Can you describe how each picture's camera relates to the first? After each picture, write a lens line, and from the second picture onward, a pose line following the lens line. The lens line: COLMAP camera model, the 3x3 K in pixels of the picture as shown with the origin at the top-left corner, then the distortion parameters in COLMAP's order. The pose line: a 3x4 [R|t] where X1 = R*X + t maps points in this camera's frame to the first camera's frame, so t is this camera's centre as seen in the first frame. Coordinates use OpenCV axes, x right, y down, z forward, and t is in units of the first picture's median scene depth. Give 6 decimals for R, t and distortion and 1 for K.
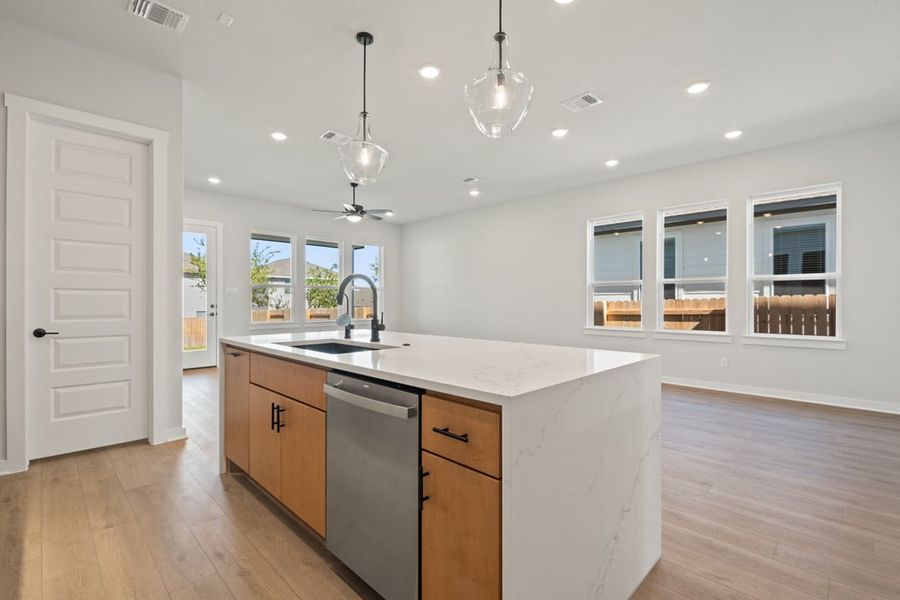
lens RADIAL K [[409.8, 0, 447.6], [0, 409.8, 301.2], [0, 0, 1]] dist [0.001245, -0.004664]
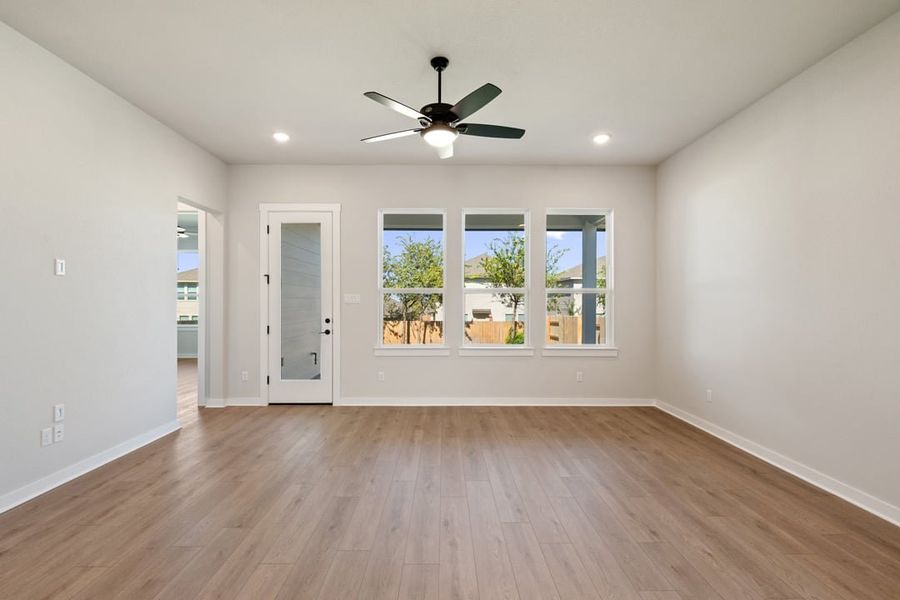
lens RADIAL K [[409.8, 0, 448.2], [0, 409.8, 301.4], [0, 0, 1]] dist [0.001245, -0.004664]
pose [[0.715673, -0.001004, -0.698435, 0.121158], [-0.000898, 0.999997, -0.002358, -0.028448], [0.698435, 0.002315, 0.715670, 0.876117]]
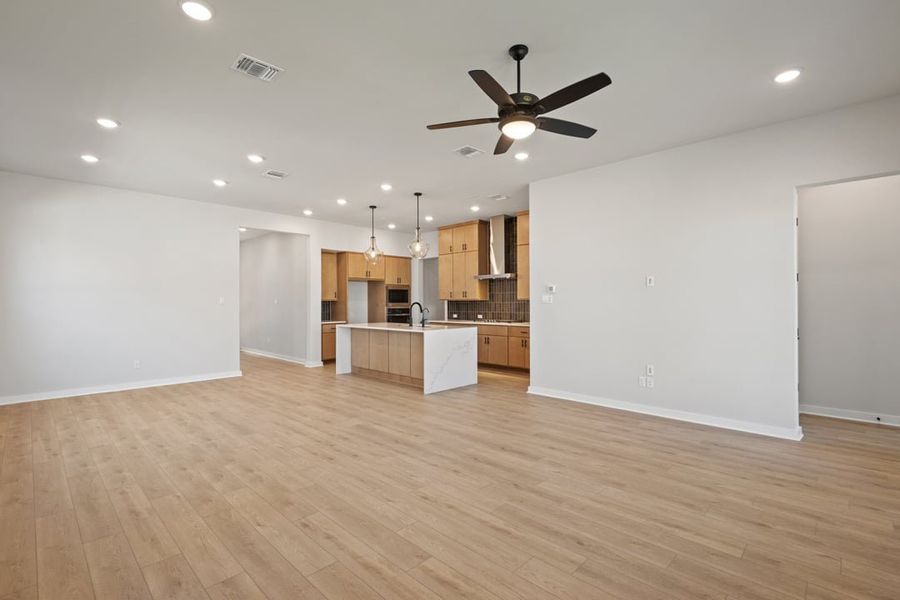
lens RADIAL K [[409.8, 0, 448.0], [0, 409.8, 302.5], [0, 0, 1]] dist [0.001245, -0.004664]
pose [[-0.999842, 0.000745, -0.017758, -0.187475], [0.000780, 0.999998, -0.001922, -0.027636], [0.017756, -0.001935, -0.999840, 1.831241]]
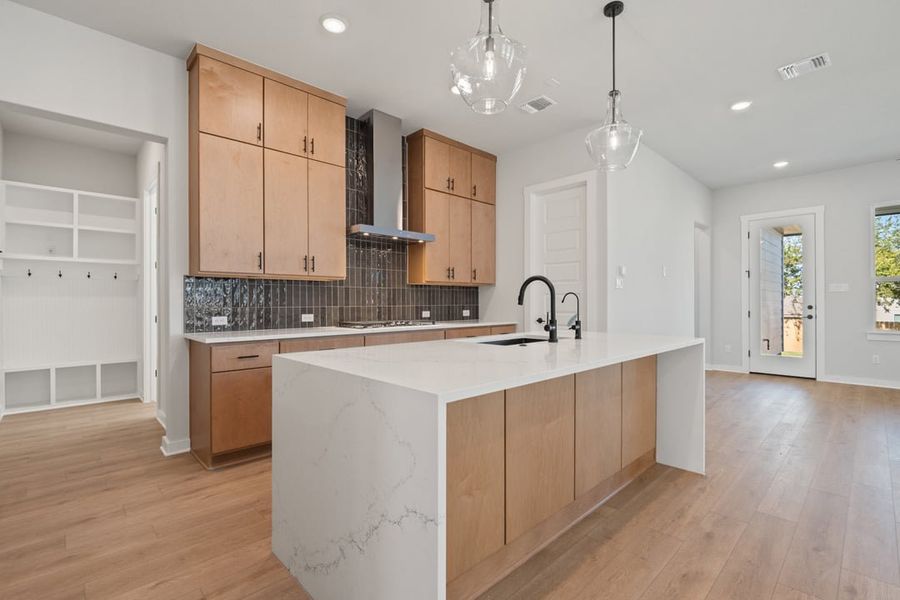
lens RADIAL K [[409.8, 0, 449.7], [0, 409.8, 301.8], [0, 0, 1]] dist [0.001245, -0.004664]
pose [[-0.017283, -0.002082, -0.999848, 0.399781], [0.001981, 0.999996, -0.002117, 0.001622], [0.999849, -0.002017, -0.017279, 0.371840]]
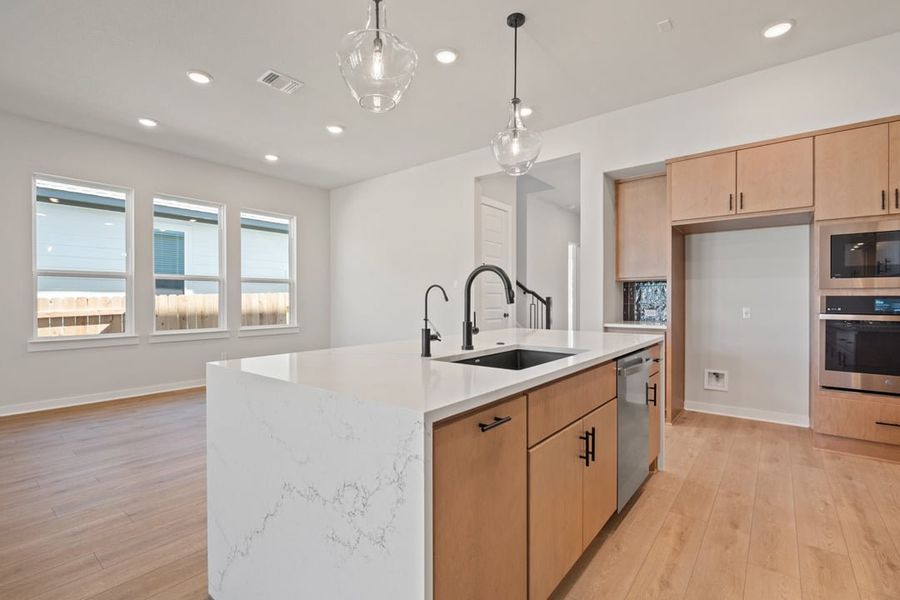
lens RADIAL K [[409.8, 0, 448.8], [0, 409.8, 302.1], [0, 0, 1]] dist [0.001245, -0.004664]
pose [[-0.113770, -0.006545, 0.993486, -0.473159], [0.001617, 0.999976, 0.006773, 0.000072], [-0.993506, 0.002377, -0.113757, 0.549329]]
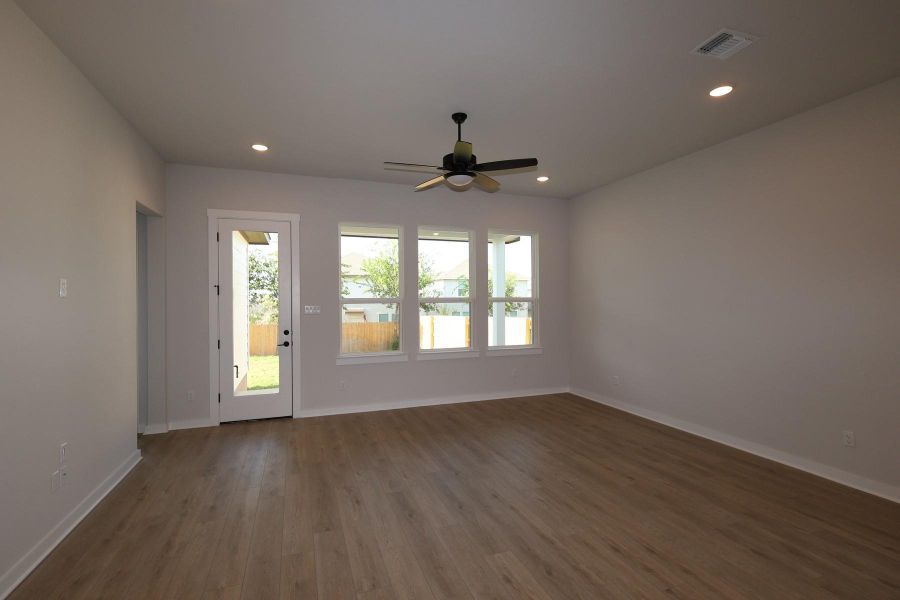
lens RADIAL K [[409.8, 0, 449.6], [0, 409.8, 305.8], [0, 0, 1]] dist [0.001245, -0.004664]
pose [[0.910588, -0.000797, -0.413316, -0.024919], [0.004954, 0.999947, 0.008986, -0.055783], [0.413287, -0.010230, 0.910544, 0.647381]]
